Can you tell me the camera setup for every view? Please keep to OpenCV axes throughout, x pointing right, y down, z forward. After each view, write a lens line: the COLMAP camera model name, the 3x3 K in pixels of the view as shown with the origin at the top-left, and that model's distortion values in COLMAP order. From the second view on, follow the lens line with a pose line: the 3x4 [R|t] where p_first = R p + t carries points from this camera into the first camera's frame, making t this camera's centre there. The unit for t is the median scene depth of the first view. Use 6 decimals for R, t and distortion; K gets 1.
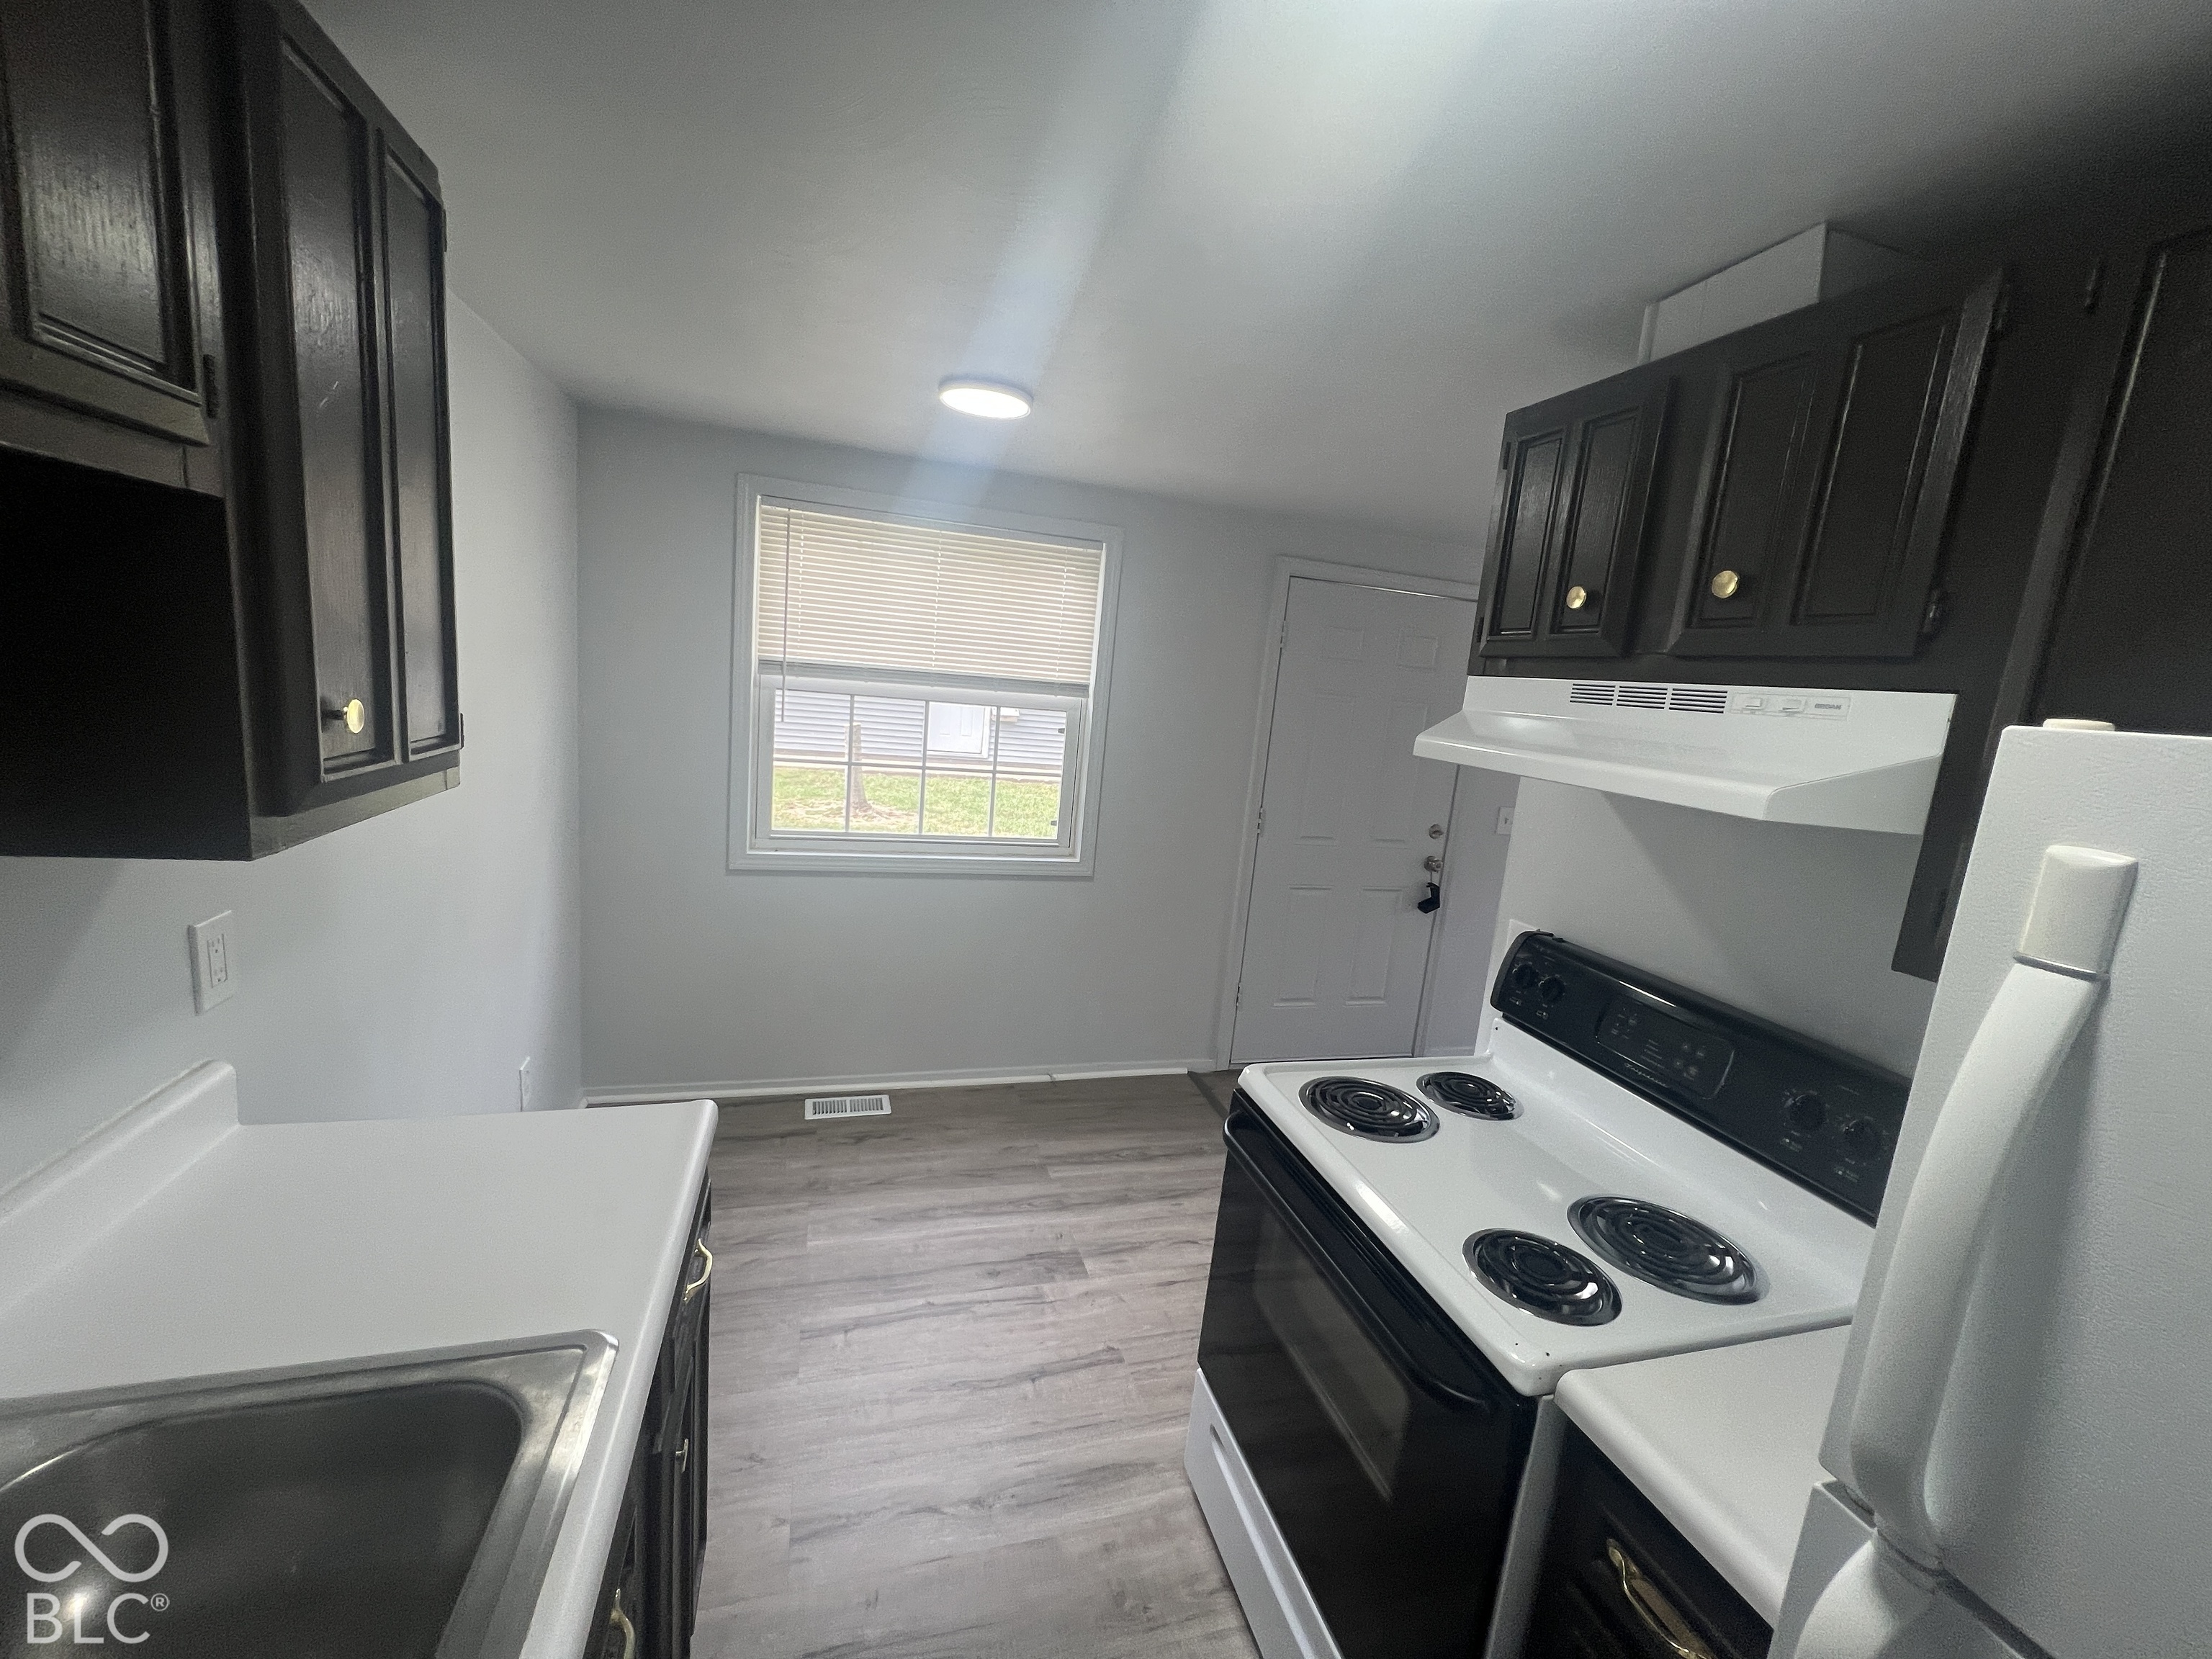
lens RADIAL K [[884.9, 0, 1106.0], [0, 884.9, 829.5], [0, 0, 1]] dist [0.000287, 0.000050]
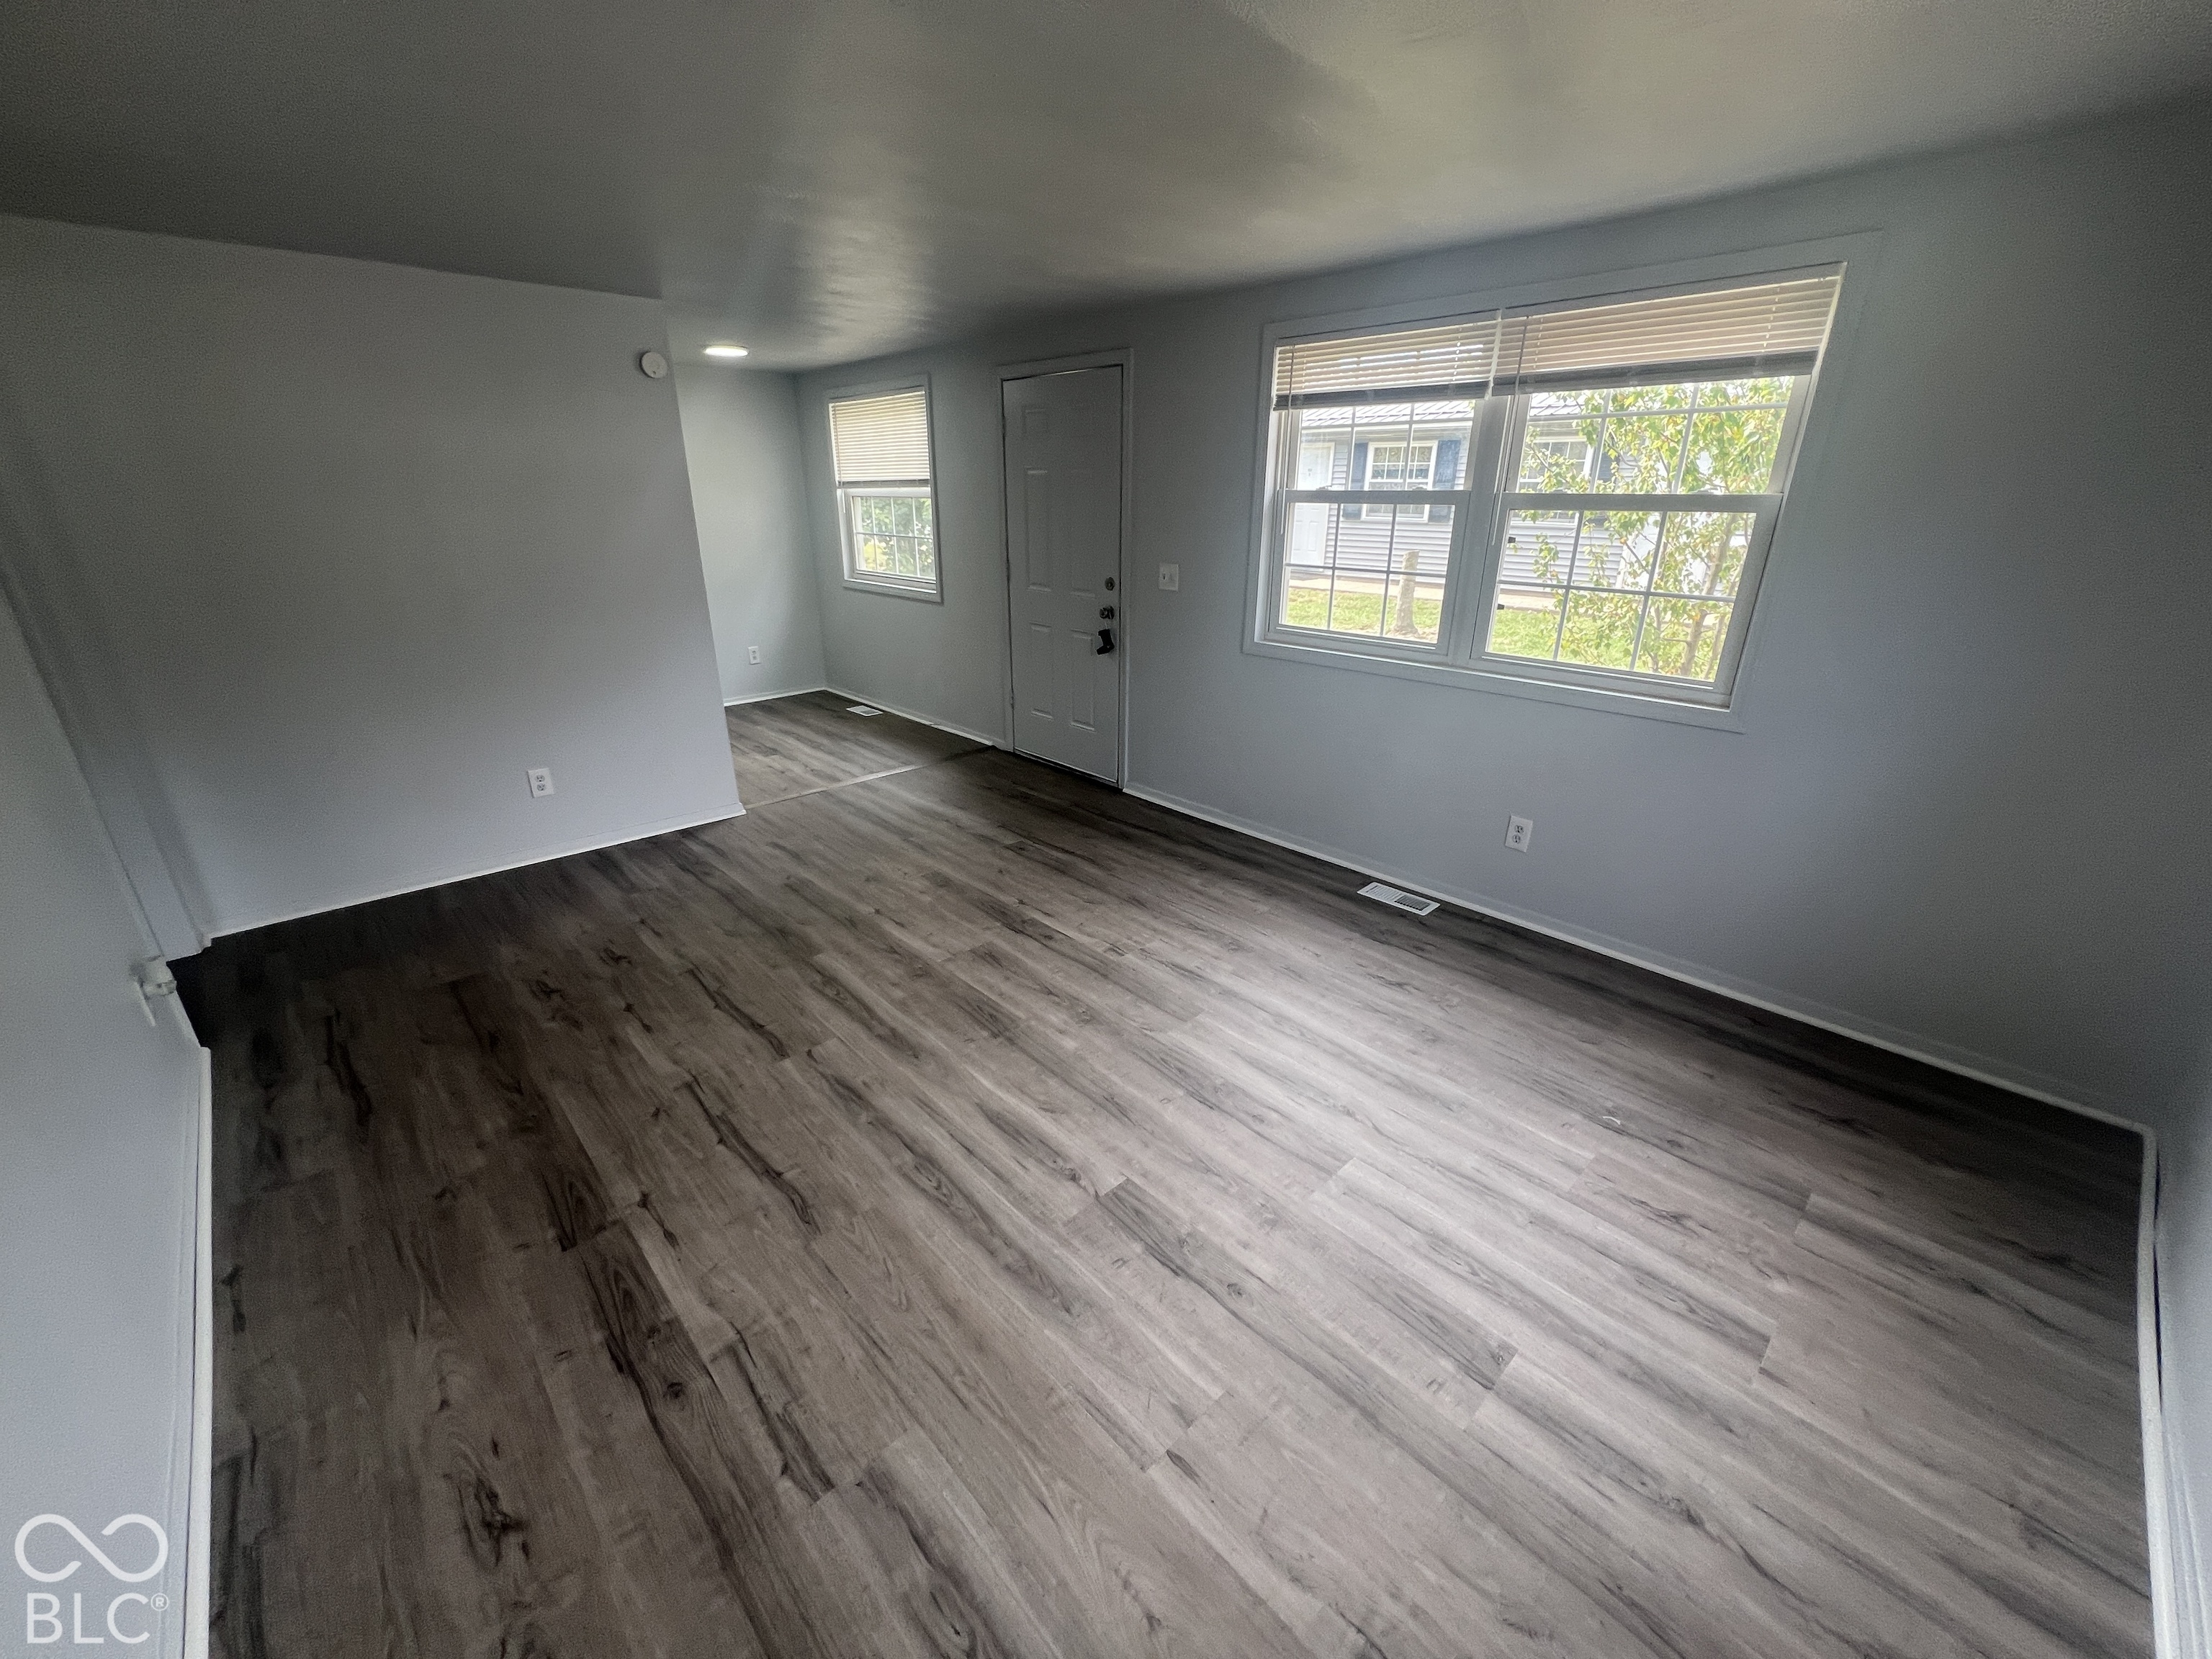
lens RADIAL K [[884.9, 0, 1106.0], [0, 884.9, 829.5], [0, 0, 1]] dist [0.000287, 0.000050]
pose [[0.445544, 0.241403, -0.862099, 3.214050], [-0.112154, 0.970424, 0.213774, 0.150848], [0.888207, 0.001442, 0.459440, 1.019922]]
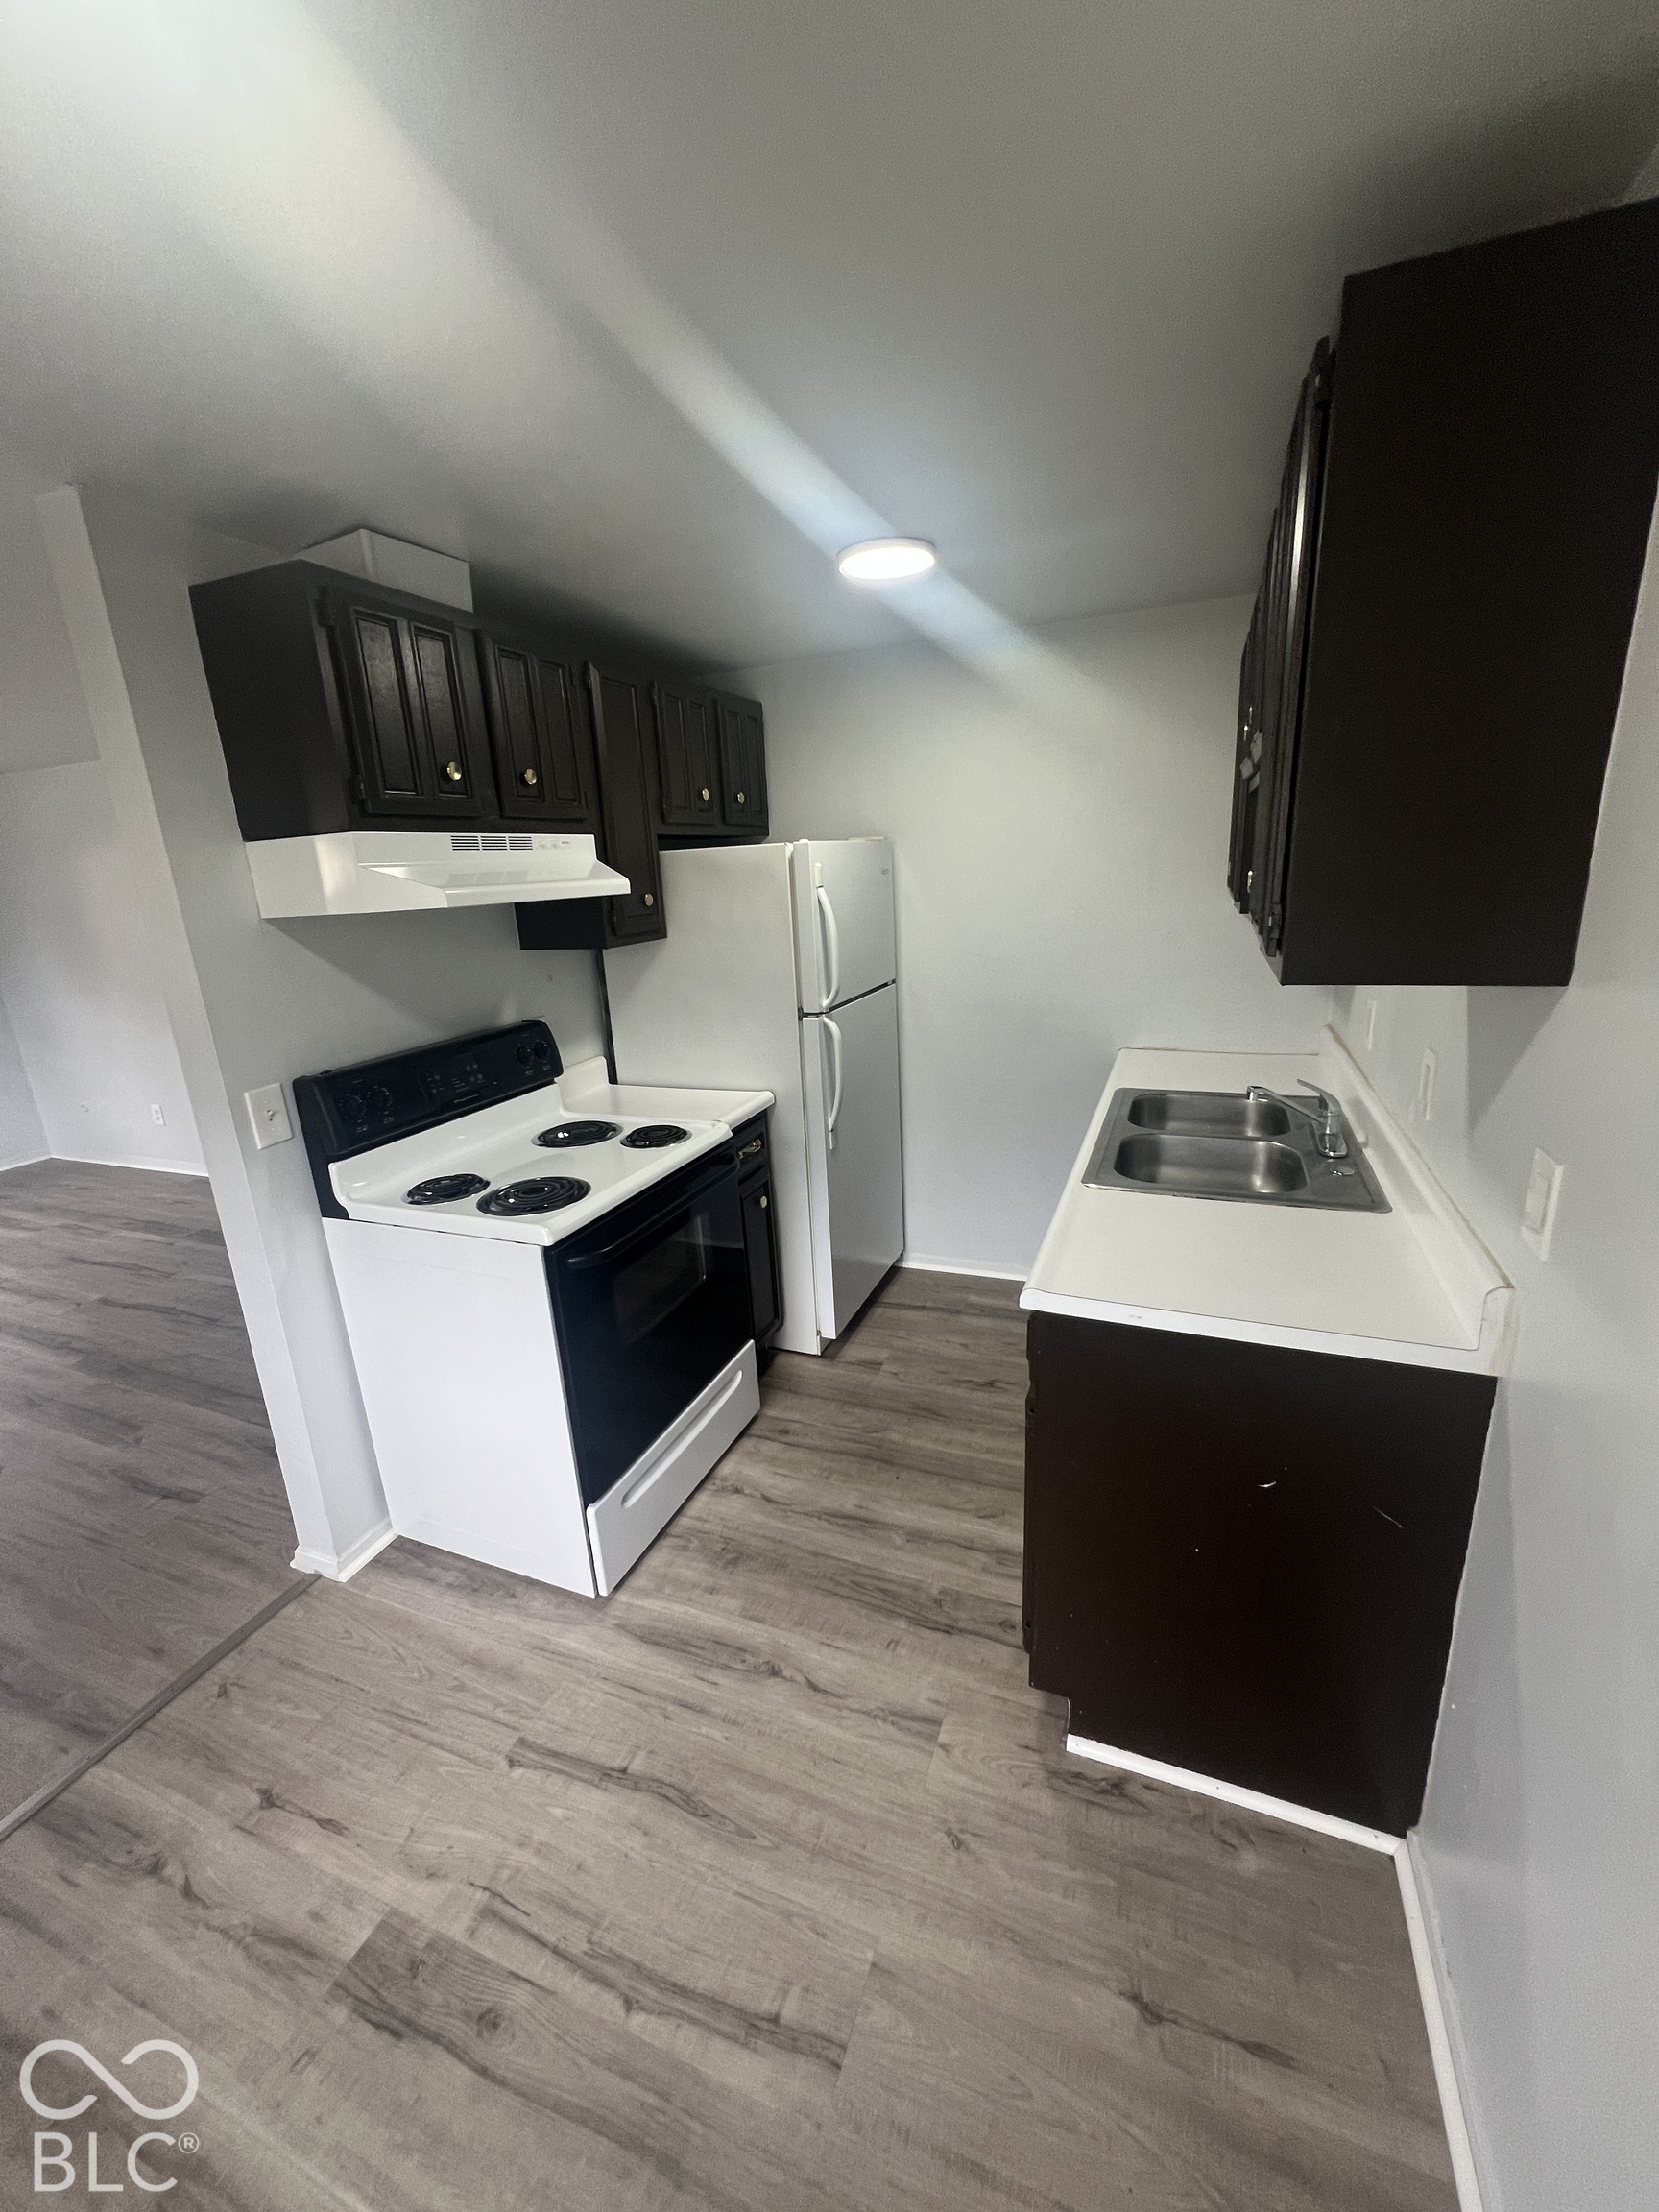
lens RADIAL K [[884.9, 0, 829.5], [0, 884.9, 1106.0], [0, 0, 1]] dist [0.000287, 0.000050]
pose [[-0.781104, -0.207454, 0.588931, -0.662747], [0.092490, 0.894347, 0.437709, -0.270584], [-0.617513, 0.396366, -0.679390, 1.394656]]
